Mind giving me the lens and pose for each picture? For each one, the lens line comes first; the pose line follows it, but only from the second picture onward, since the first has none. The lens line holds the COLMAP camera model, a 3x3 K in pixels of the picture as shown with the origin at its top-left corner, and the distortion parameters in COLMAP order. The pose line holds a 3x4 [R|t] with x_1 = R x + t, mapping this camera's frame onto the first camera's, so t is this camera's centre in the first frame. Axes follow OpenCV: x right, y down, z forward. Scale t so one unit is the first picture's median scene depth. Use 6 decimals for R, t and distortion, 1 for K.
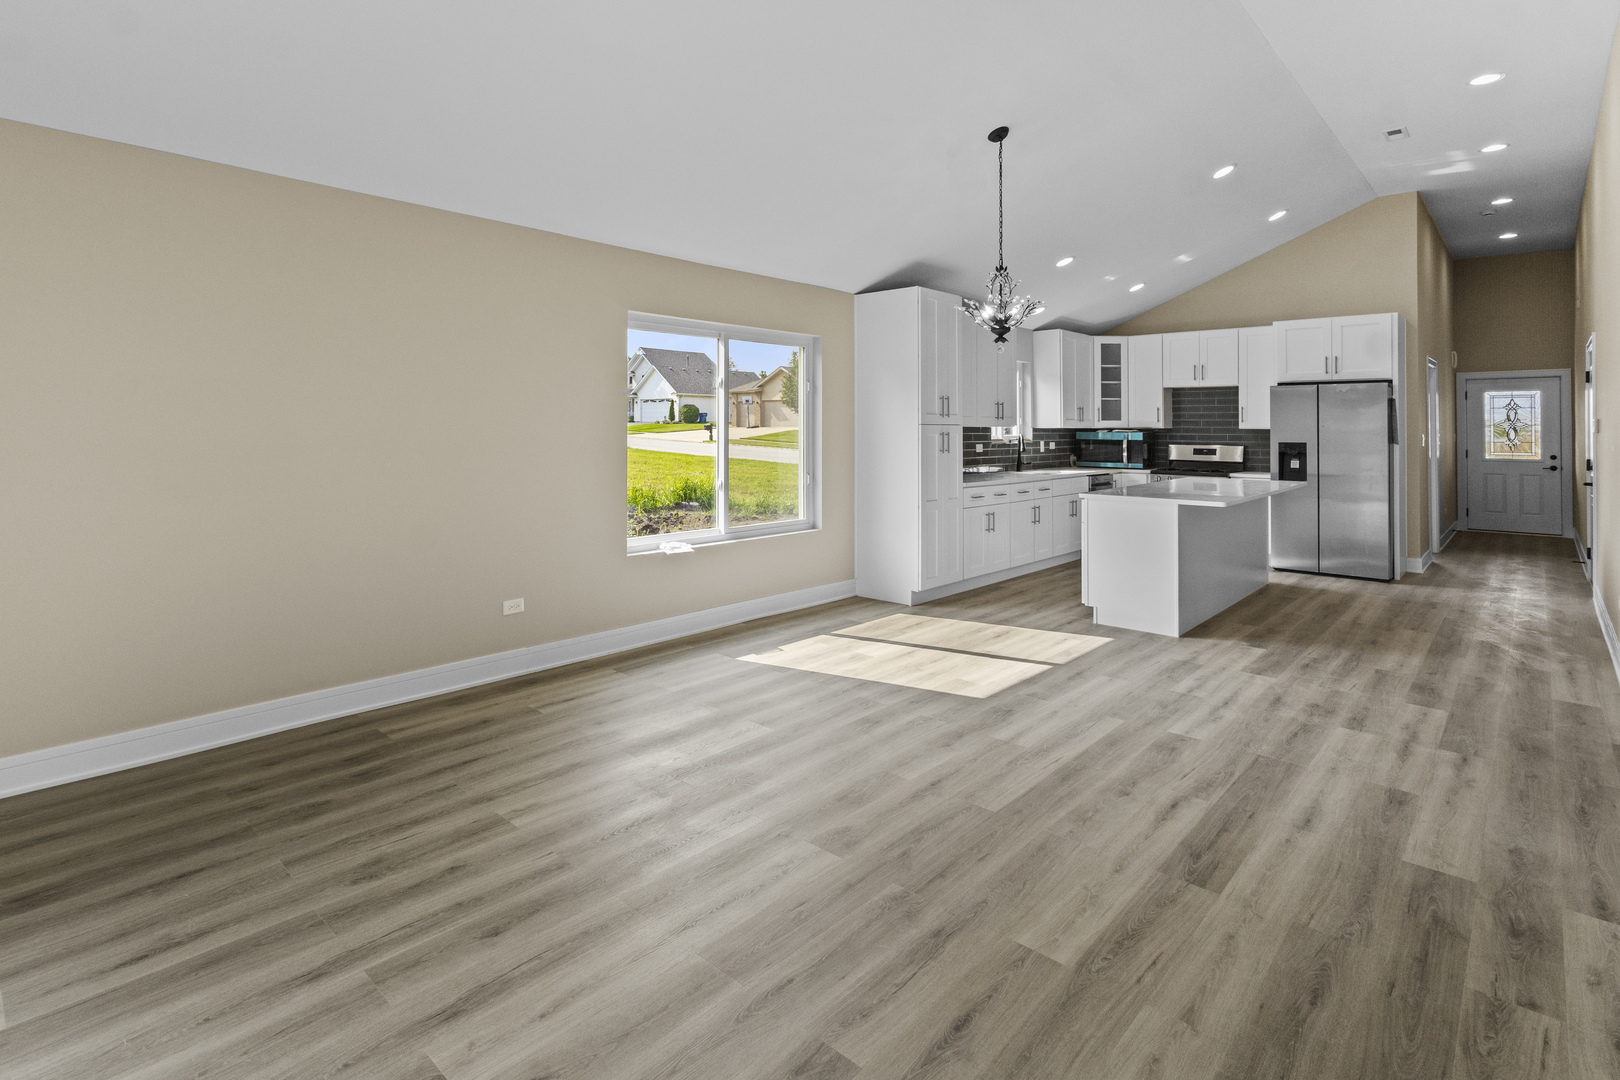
lens RADIAL K [[796.3, 0, 801.4], [0, 796.3, 423.5], [0, 0, 1]] dist [0.002754, 0.000605]
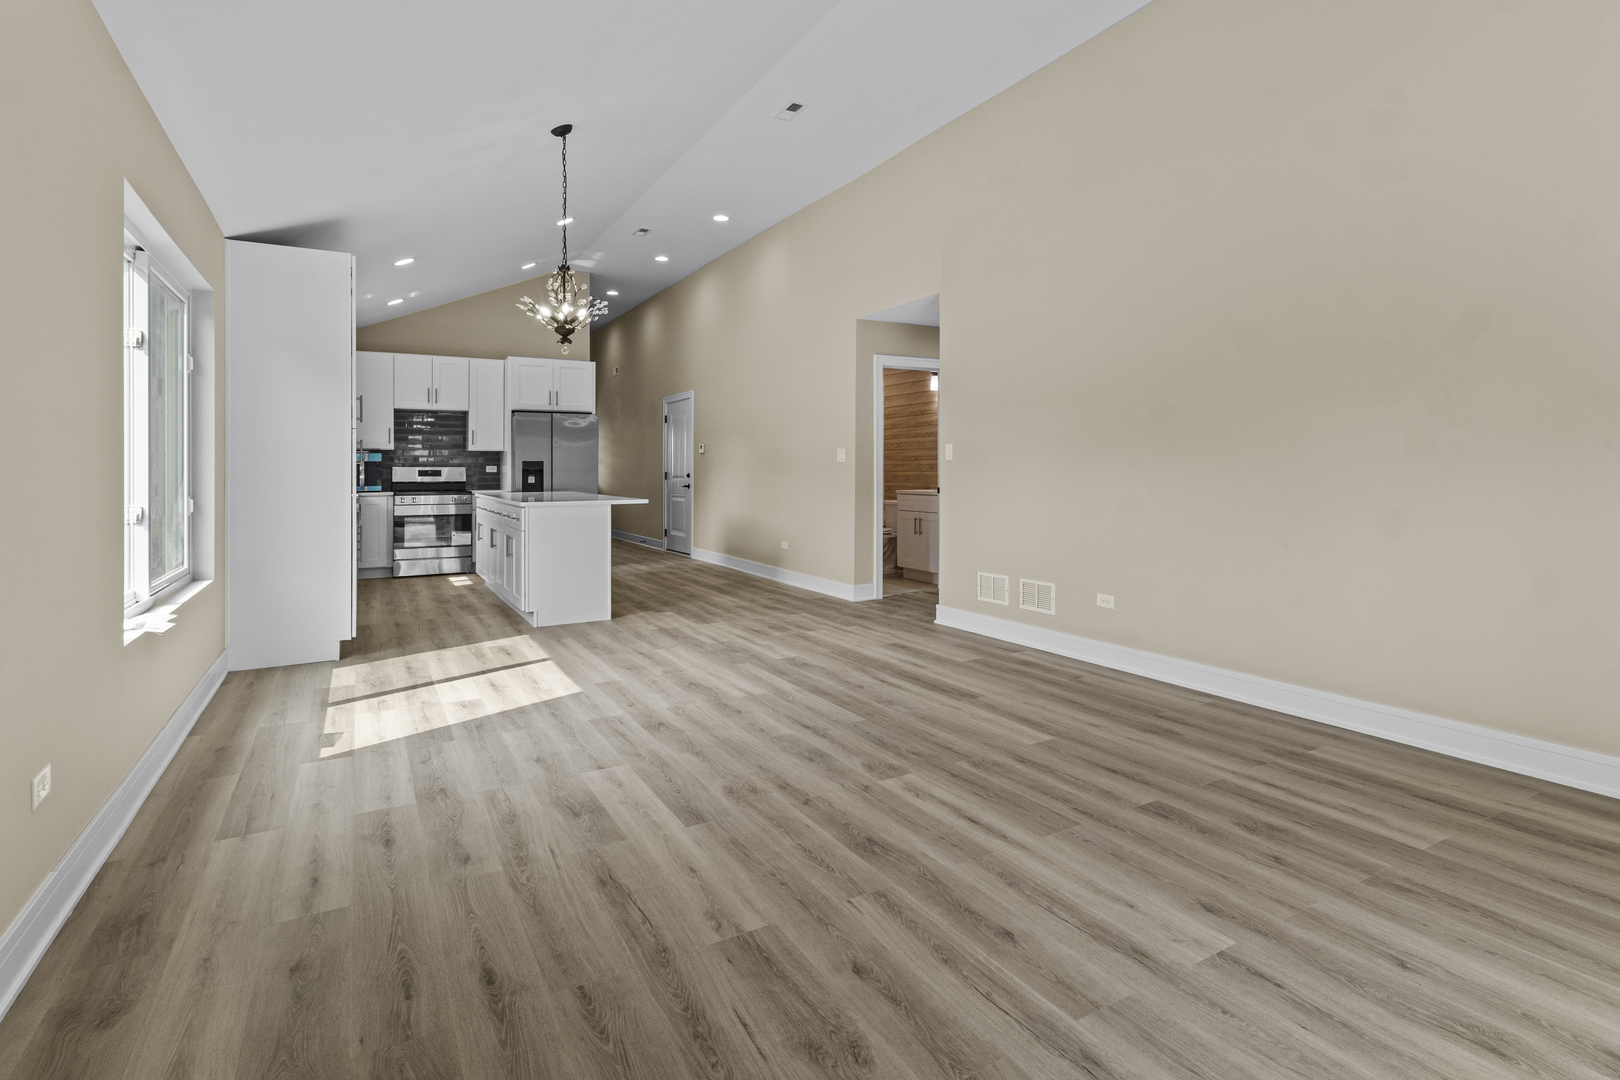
lens RADIAL K [[782.7, 0, 804.8], [0, 782.7, 455.9], [0, 0, 1]] dist [0.000728, -0.000453]
pose [[0.305729, 0.011810, 0.952045, -0.327517], [0.001435, 0.999916, -0.012865, 0.028251], [-0.952118, 0.005299, 0.305686, 0.238303]]
